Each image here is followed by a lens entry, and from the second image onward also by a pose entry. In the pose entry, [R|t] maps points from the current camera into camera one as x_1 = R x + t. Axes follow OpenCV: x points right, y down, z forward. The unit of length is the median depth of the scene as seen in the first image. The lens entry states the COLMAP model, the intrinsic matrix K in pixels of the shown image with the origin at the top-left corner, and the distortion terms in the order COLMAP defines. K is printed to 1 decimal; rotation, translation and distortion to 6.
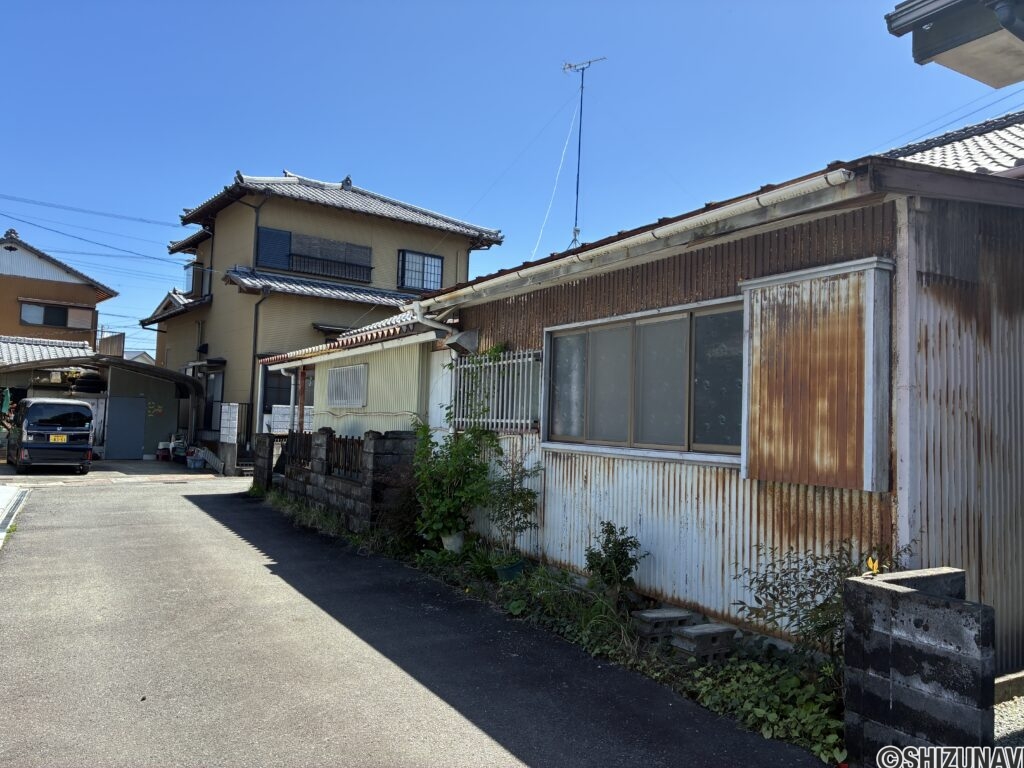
lens RADIAL K [[768.6, 0, 510.8], [0, 768.6, 382.1], [0, 0, 1]] dist [0.041793, -0.061012]
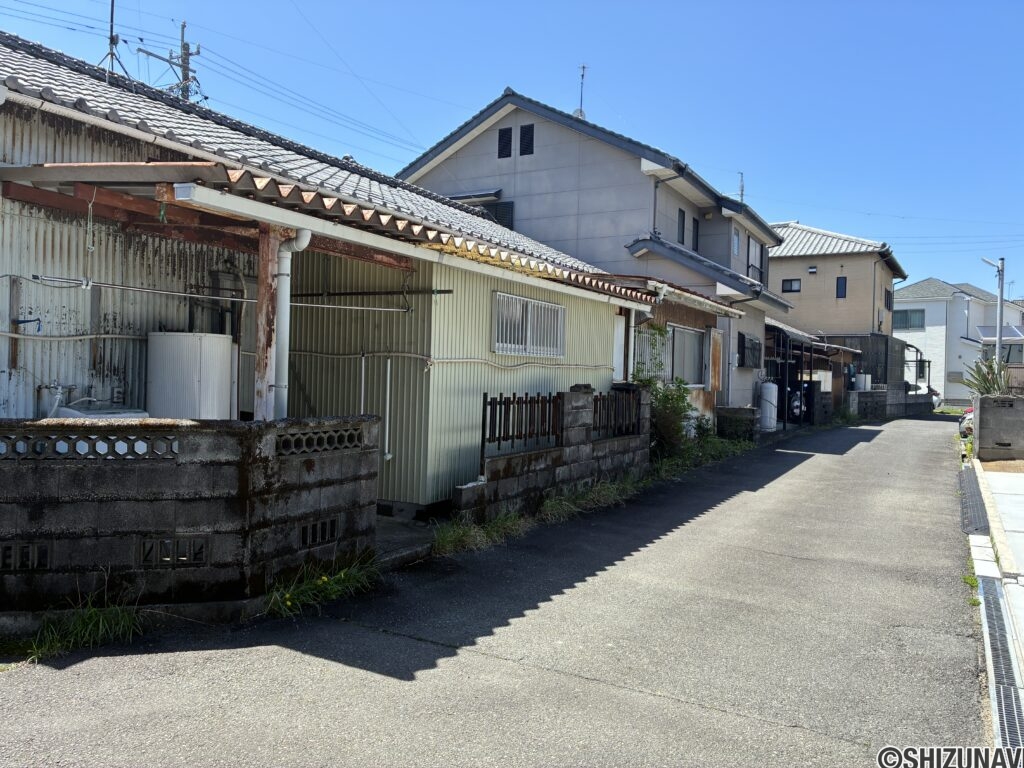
lens RADIAL K [[768.6, 0, 512.0], [0, 768.6, 381.1], [0, 0, 1]] dist [0.041793, -0.061012]
pose [[-0.520198, -0.052114, 0.852454, -0.880049], [-0.082166, 0.996560, 0.010784, 0.053768], [-0.850084, -0.064433, -0.522690, 1.485438]]
